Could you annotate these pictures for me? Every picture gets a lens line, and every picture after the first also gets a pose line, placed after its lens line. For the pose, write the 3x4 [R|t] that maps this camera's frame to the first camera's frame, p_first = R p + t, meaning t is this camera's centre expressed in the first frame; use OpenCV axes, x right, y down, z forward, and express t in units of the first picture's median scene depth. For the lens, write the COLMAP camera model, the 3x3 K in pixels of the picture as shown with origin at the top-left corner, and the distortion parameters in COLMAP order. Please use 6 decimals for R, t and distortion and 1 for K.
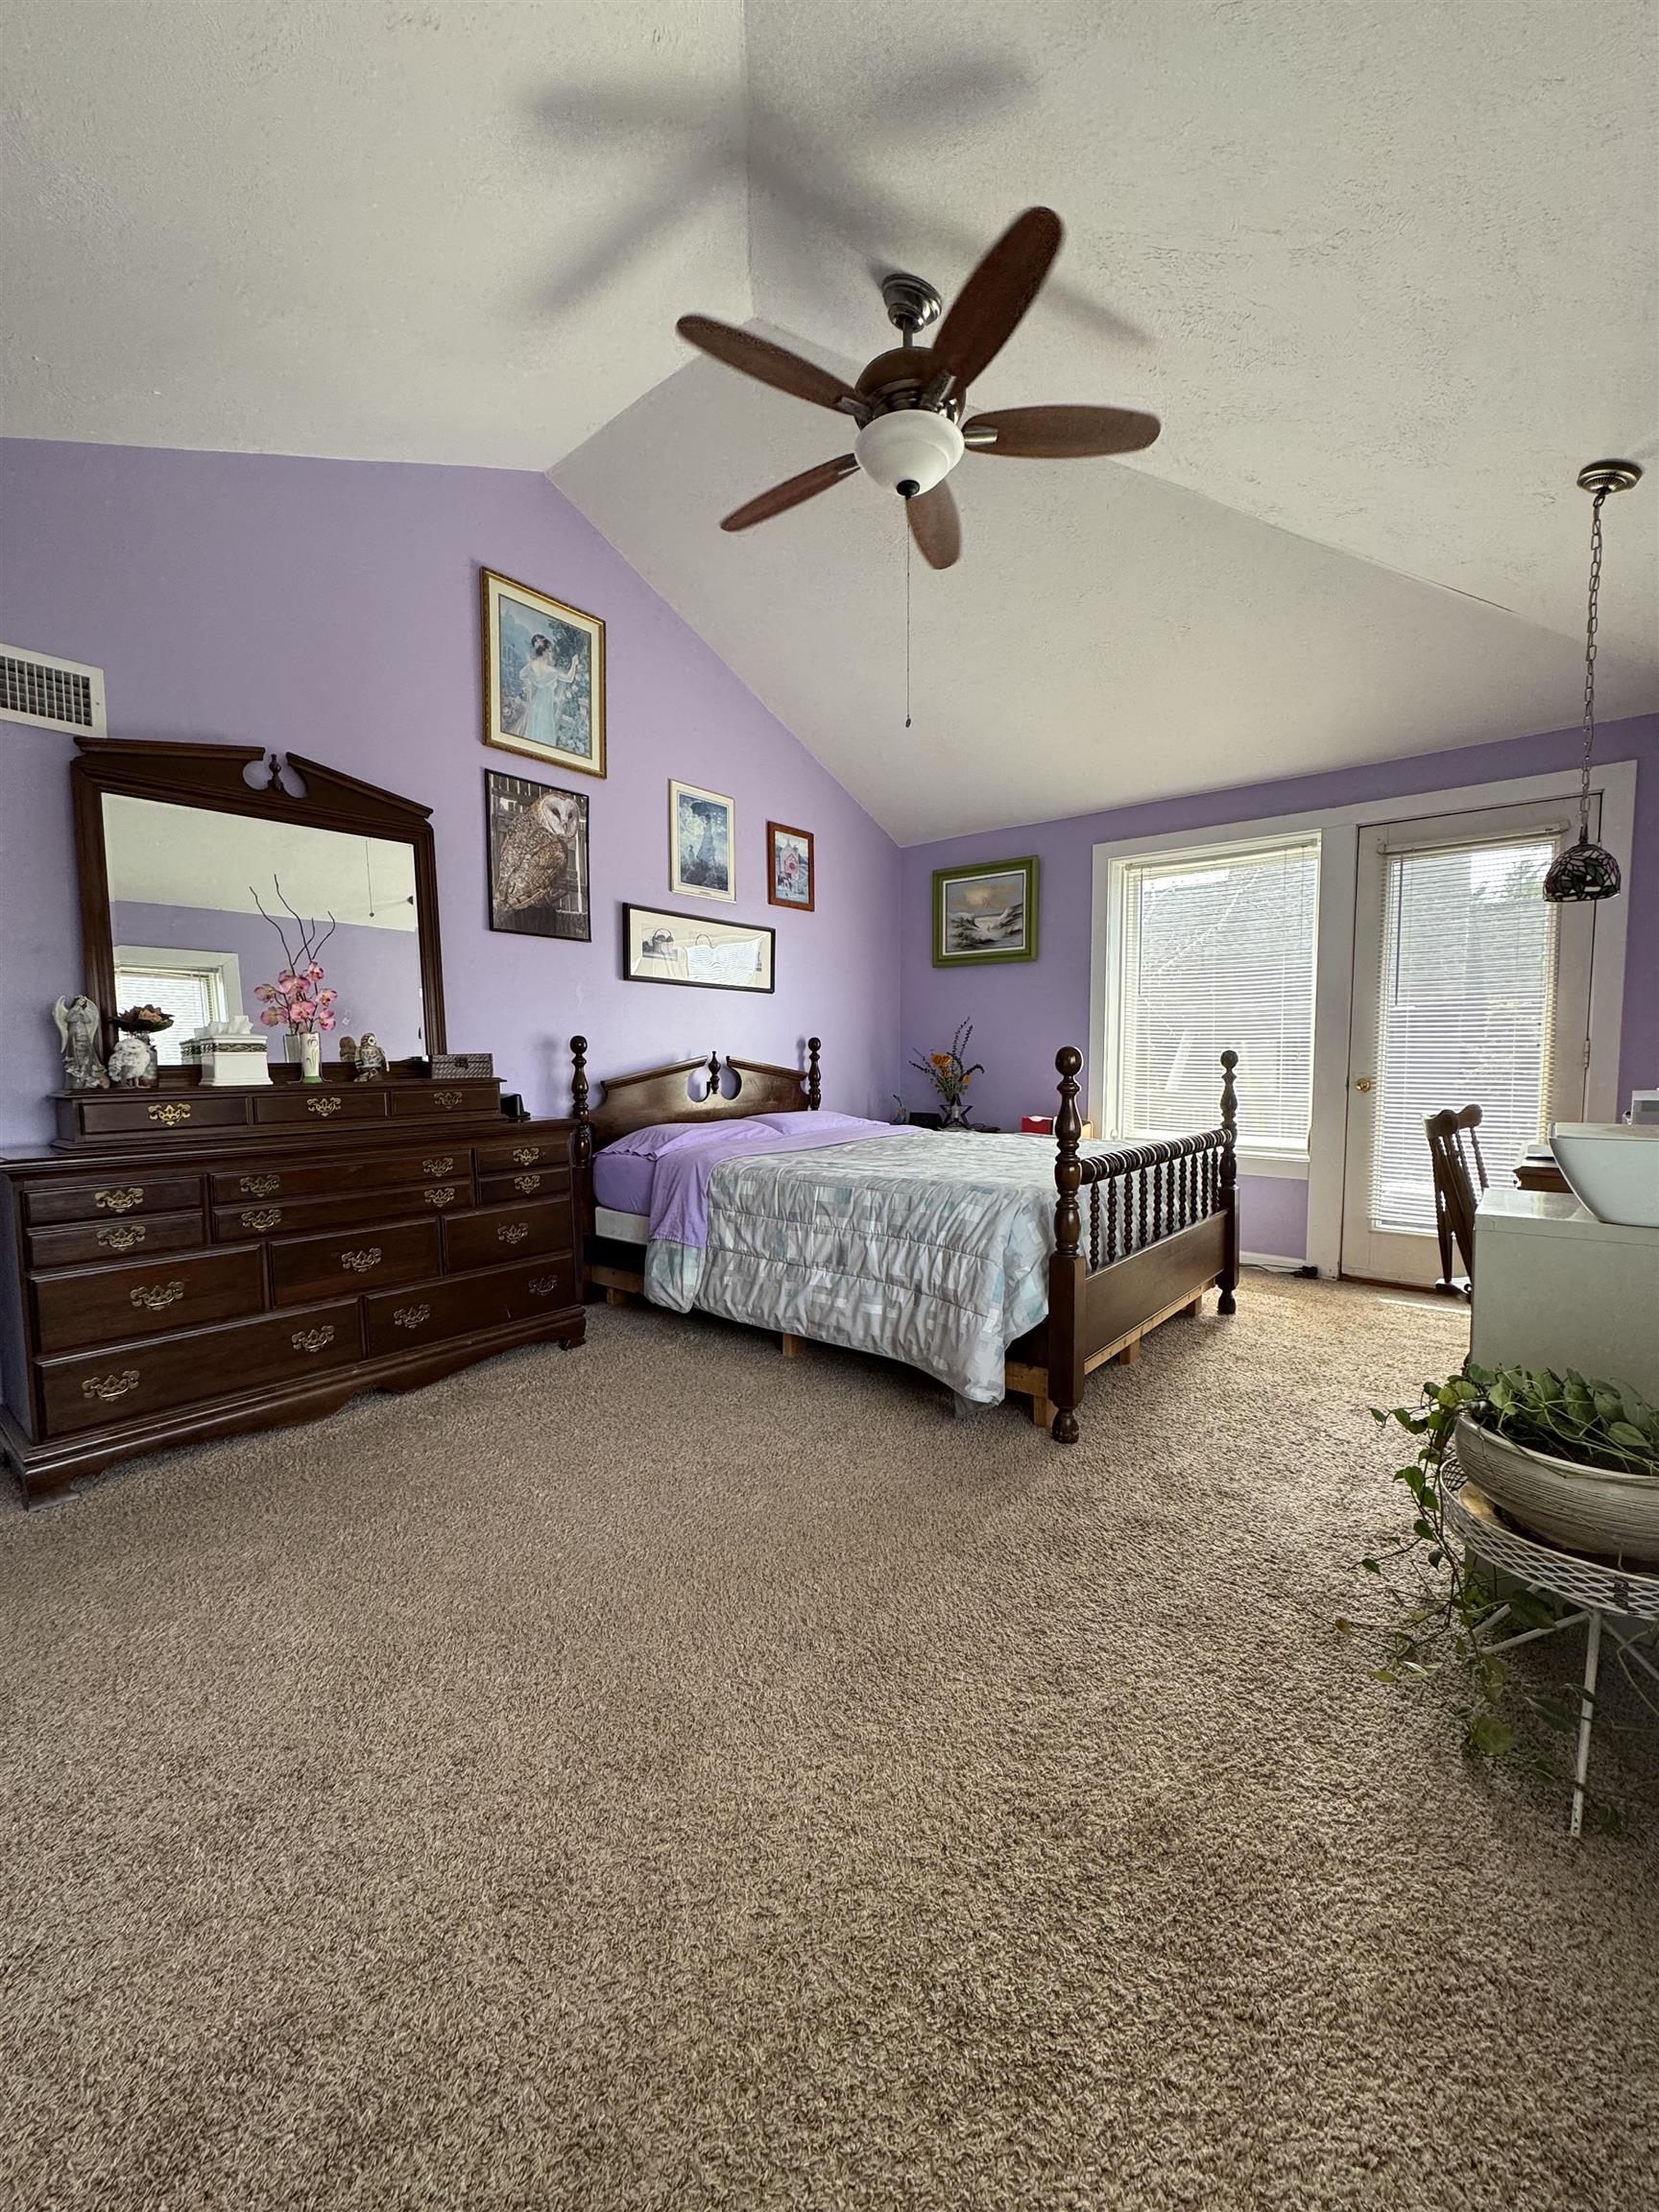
lens RADIAL K [[872.8, 0, 829.5], [0, 872.8, 1106.0], [0, 0, 1]] dist [0.000262, 0.000170]
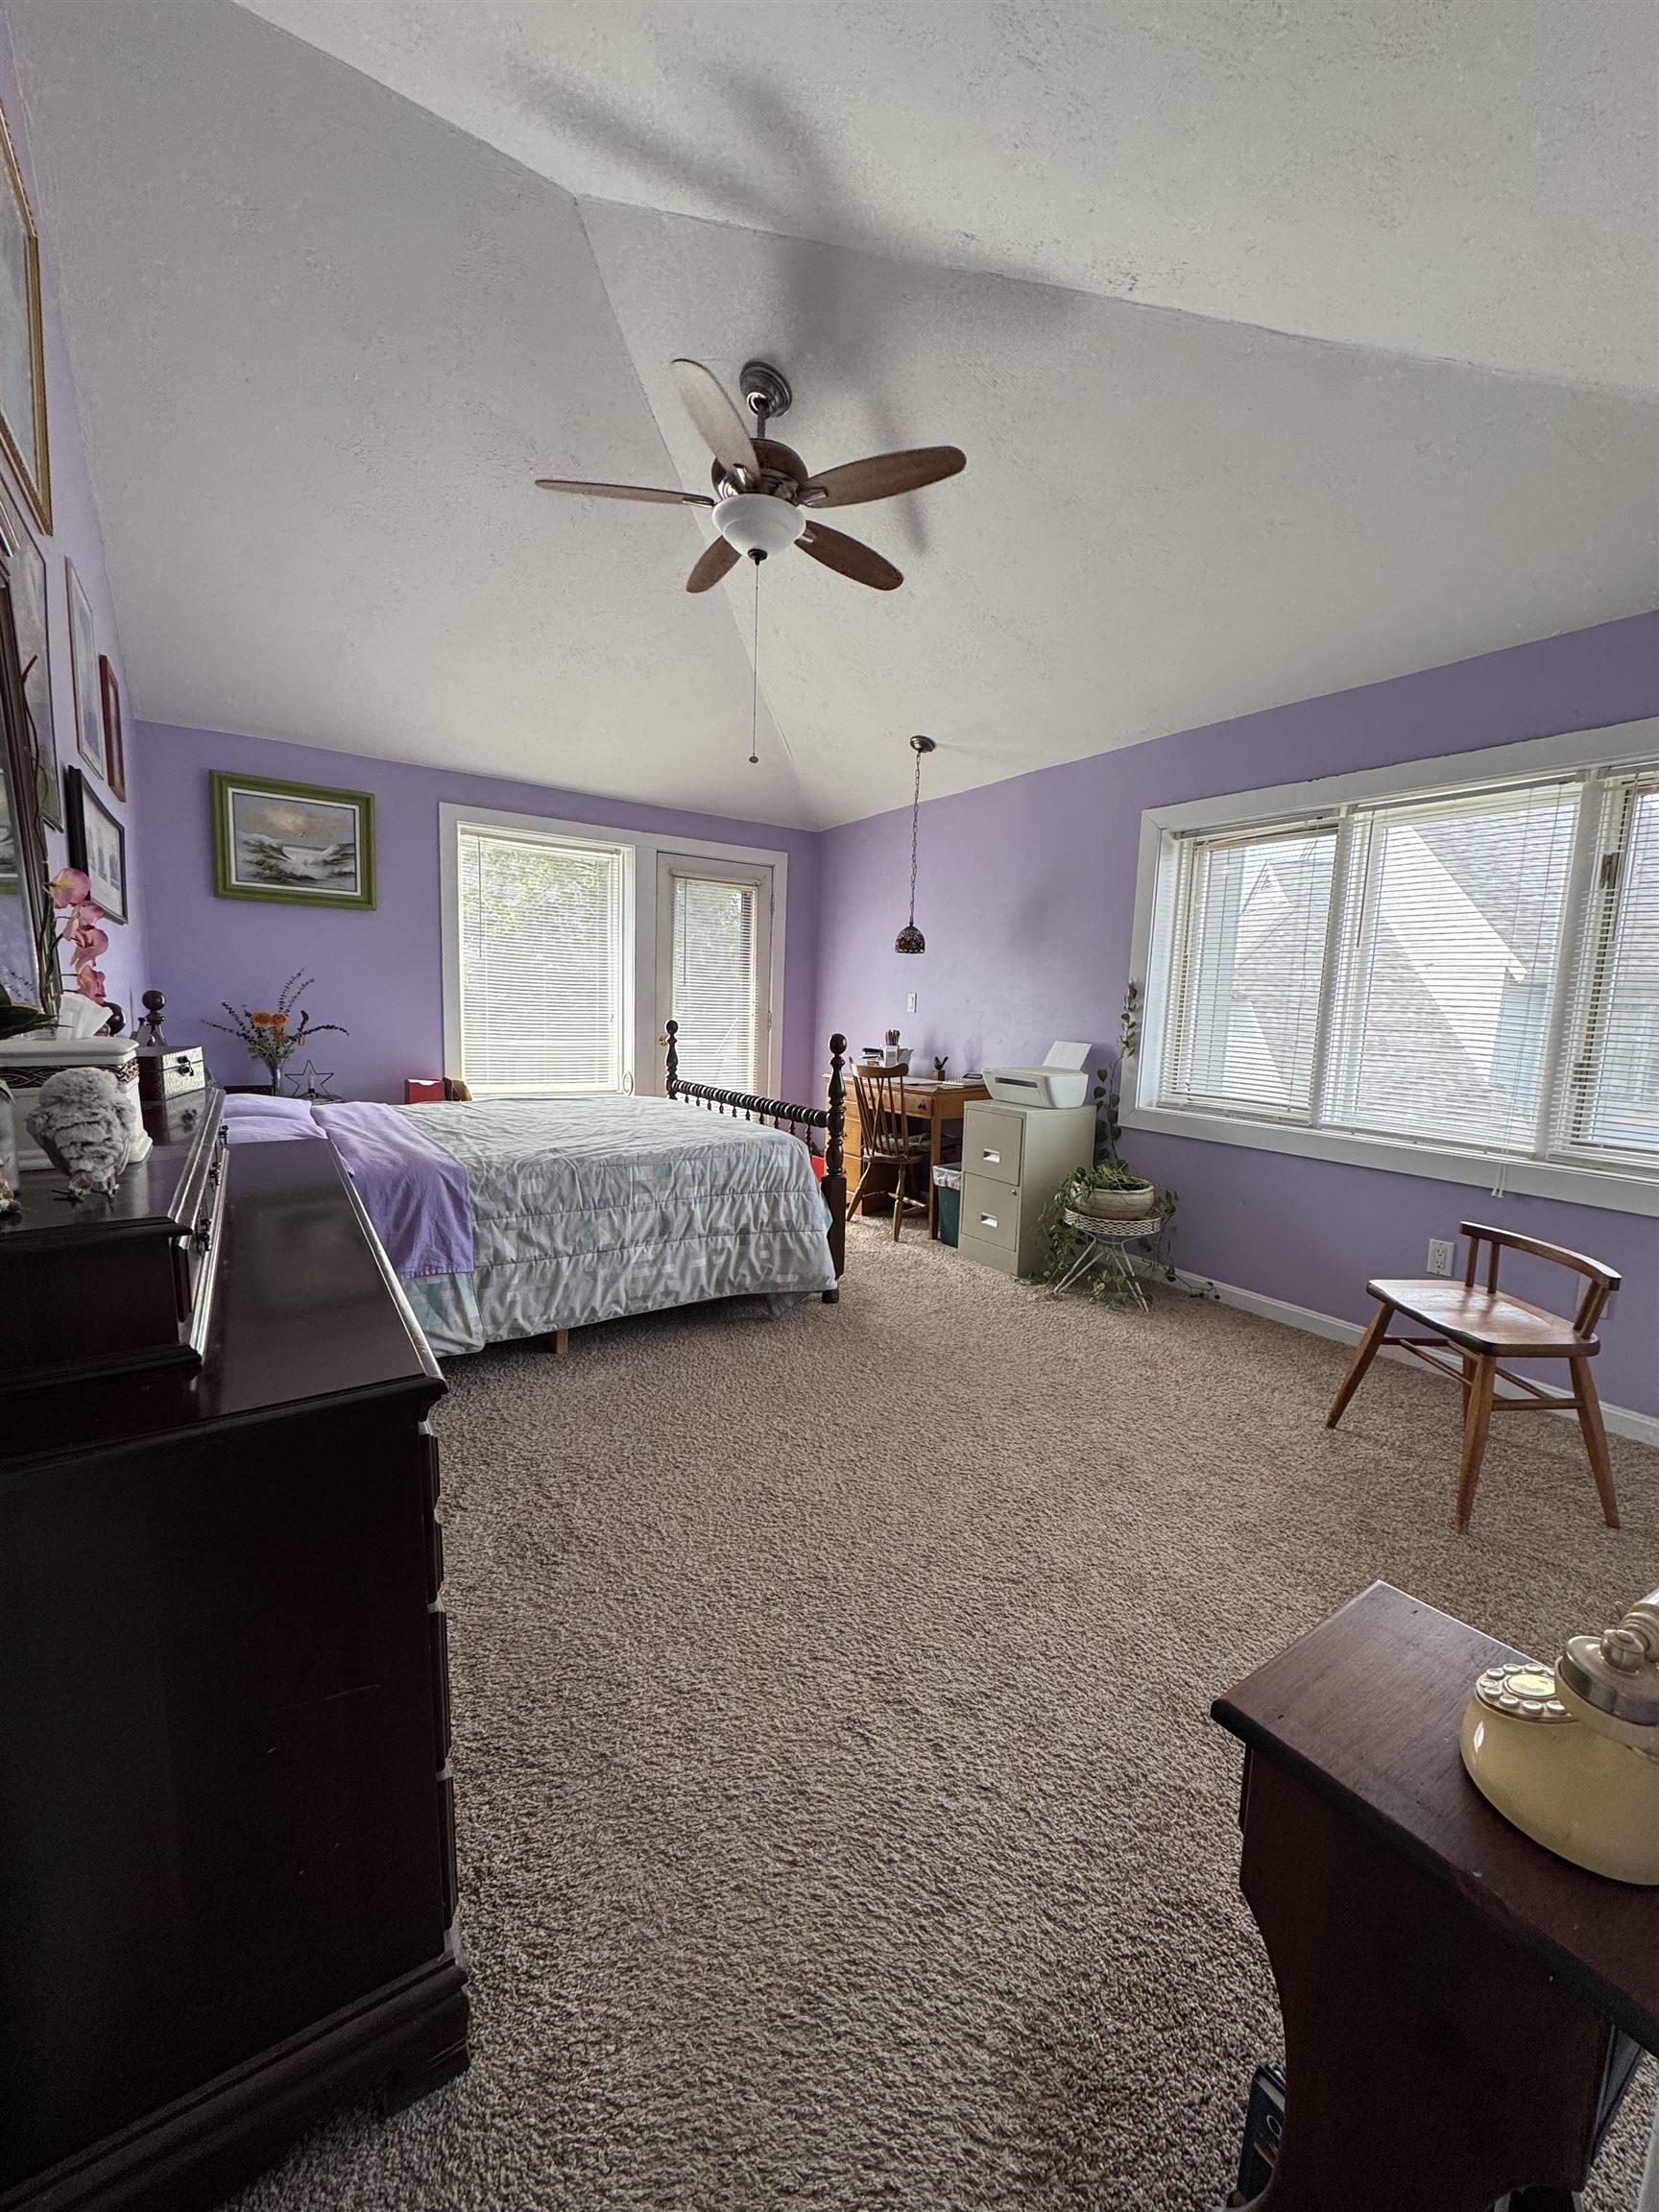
lens RADIAL K [[872.8, 0, 829.5], [0, 872.8, 1106.0], [0, 0, 1]] dist [0.000262, 0.000170]
pose [[0.290853, -0.102873, 0.951221, -0.716521], [0.022100, 0.994660, 0.100814, -0.061004], [-0.956512, -0.008300, 0.291573, 0.376817]]
